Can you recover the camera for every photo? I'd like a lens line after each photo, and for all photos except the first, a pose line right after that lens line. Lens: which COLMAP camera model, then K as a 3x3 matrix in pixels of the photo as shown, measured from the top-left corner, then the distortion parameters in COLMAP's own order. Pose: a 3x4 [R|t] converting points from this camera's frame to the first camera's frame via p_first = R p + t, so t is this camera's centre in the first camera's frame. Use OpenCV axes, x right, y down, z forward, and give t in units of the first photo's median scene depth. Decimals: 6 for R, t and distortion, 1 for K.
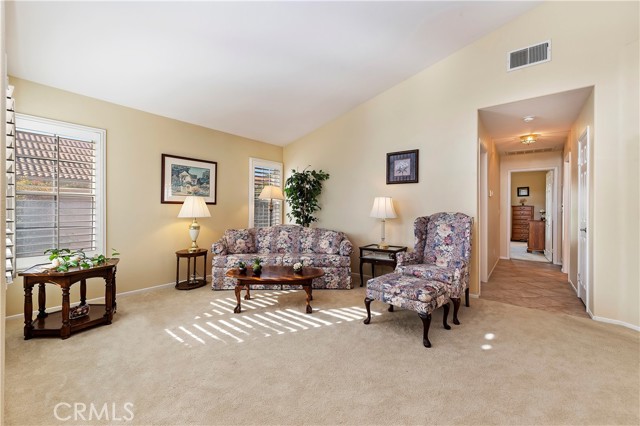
lens RADIAL K [[263.1, 0, 319.4], [0, 263.1, 212.1], [0, 0, 1]] dist [-0.000797, -0.001705]
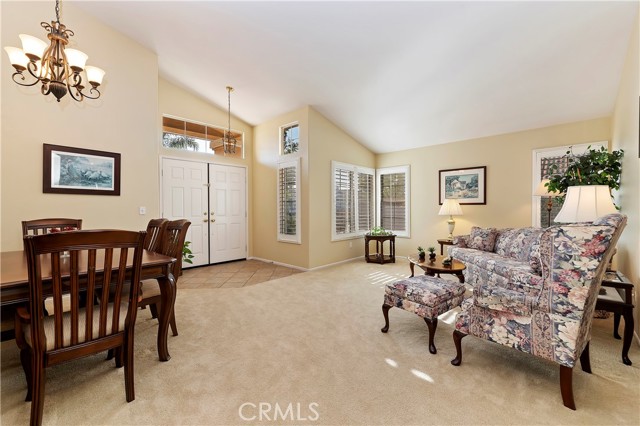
lens RADIAL K [[263.1, 0, 321.5], [0, 263.1, 209.8], [0, 0, 1]] dist [-0.000797, -0.001705]
pose [[-0.087311, -0.001492, -0.996180, 0.840833], [-0.009563, 0.999954, -0.000660, 0.000301], [0.996135, 0.009469, -0.087321, 0.455665]]
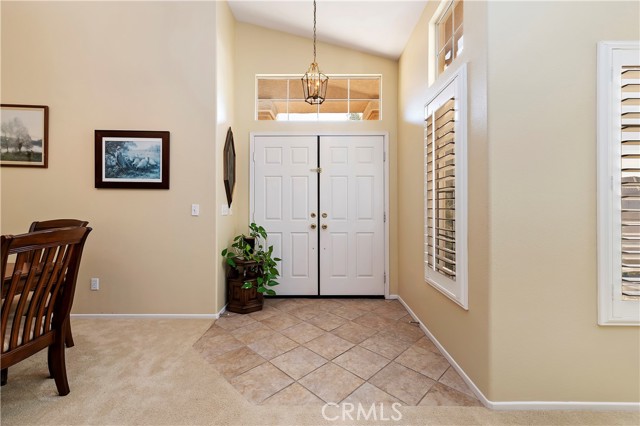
lens RADIAL K [[263.1, 0, 324.4], [0, 263.1, 206.6], [0, 0, 1]] dist [-0.000797, -0.001705]
pose [[-0.790295, -0.009877, -0.612647, 0.059123], [-0.015258, 0.999877, 0.003563, -0.006912], [0.612537, 0.012163, -0.790349, 0.447471]]
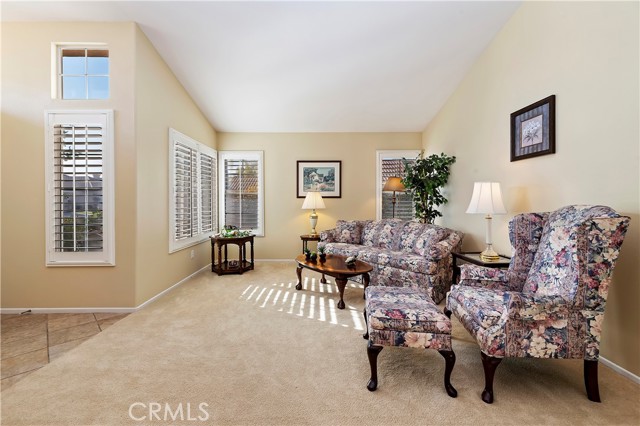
lens RADIAL K [[266.4, 0, 317.7], [0, 266.4, 201.6], [0, 0, 1]] dist [0.001562, -0.000715]
pose [[0.620807, -0.008686, -0.783916, 0.491206], [-0.002094, 0.999917, -0.012737, 0.001655], [0.783961, 0.009549, 0.620737, 0.231512]]
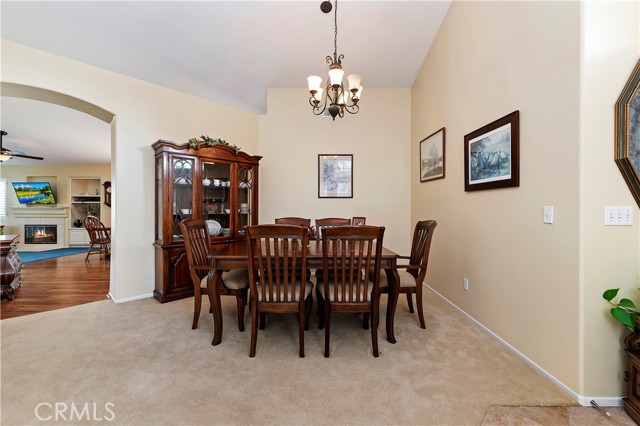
lens RADIAL K [[263.1, 0, 321.6], [0, 263.1, 209.4], [0, 0, 1]] dist [-0.000797, -0.001705]
pose [[-0.606269, -0.013062, 0.795153, -0.221716], [-0.001317, 0.999880, 0.015420, -0.006158], [-0.795259, 0.008301, -0.606213, 0.279083]]
